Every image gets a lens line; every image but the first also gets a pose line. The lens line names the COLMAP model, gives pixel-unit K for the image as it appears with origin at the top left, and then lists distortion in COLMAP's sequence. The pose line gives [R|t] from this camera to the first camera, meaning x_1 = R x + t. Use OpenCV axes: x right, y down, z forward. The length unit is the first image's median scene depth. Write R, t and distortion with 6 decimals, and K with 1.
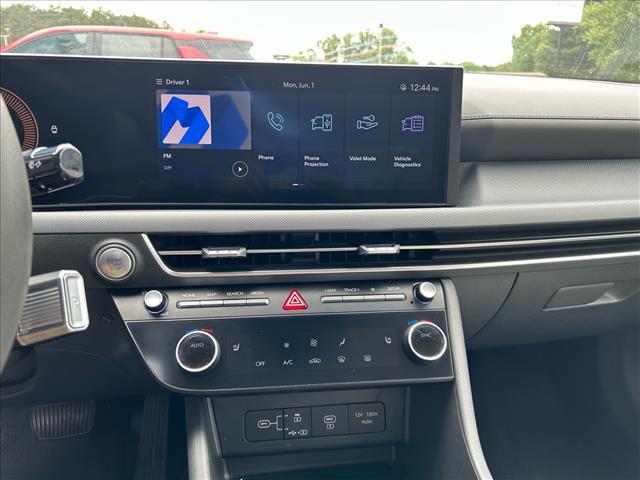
lens RADIAL K [[515.7, 0, 320.0], [0, 515.7, 240.0], [0, 0, 1]] dist [0.032047, 0.001155]
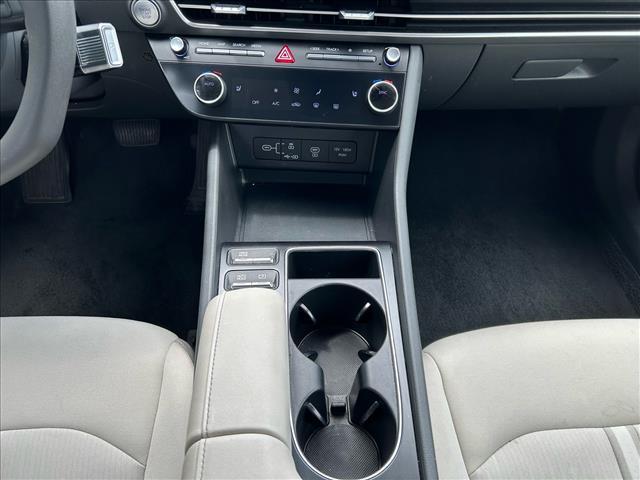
lens RADIAL K [[521.8, 0, 319.4], [0, 521.8, 260.6], [0, 0, 1]] dist [0.012225, 0.002105]
pose [[0.982553, 0.136434, -0.126394, 0.260953], [-0.056085, 0.865322, 0.498069, -0.088227], [0.177325, -0.482291, 0.857876, -0.326068]]
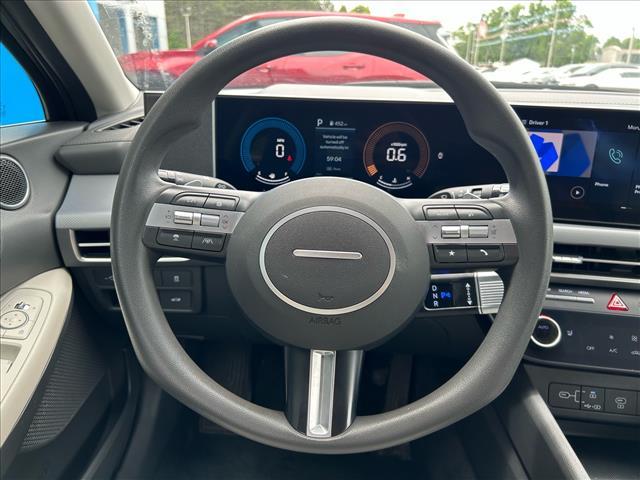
lens RADIAL K [[515.3, 0, 320.2], [0, 515.3, 249.5], [0, 0, 1]] dist [0.027465, -0.005163]
pose [[0.962073, 0.104460, -0.251998, -0.424536], [-0.089722, 0.993552, 0.069316, -0.031829], [0.257614, -0.044077, 0.965242, -0.380285]]
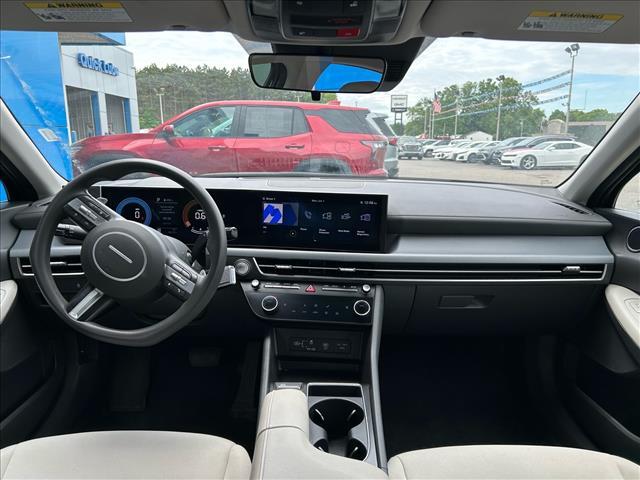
lens RADIAL K [[512.1, 0, 320.0], [0, 512.1, 240.0], [0, 0, 1]] dist [0.146231, -0.208365]
pose [[0.975496, 0.045275, -0.215306, 0.494946], [-0.064274, 0.994552, -0.082069, 0.084238], [0.210418, 0.093897, 0.973092, -1.334181]]
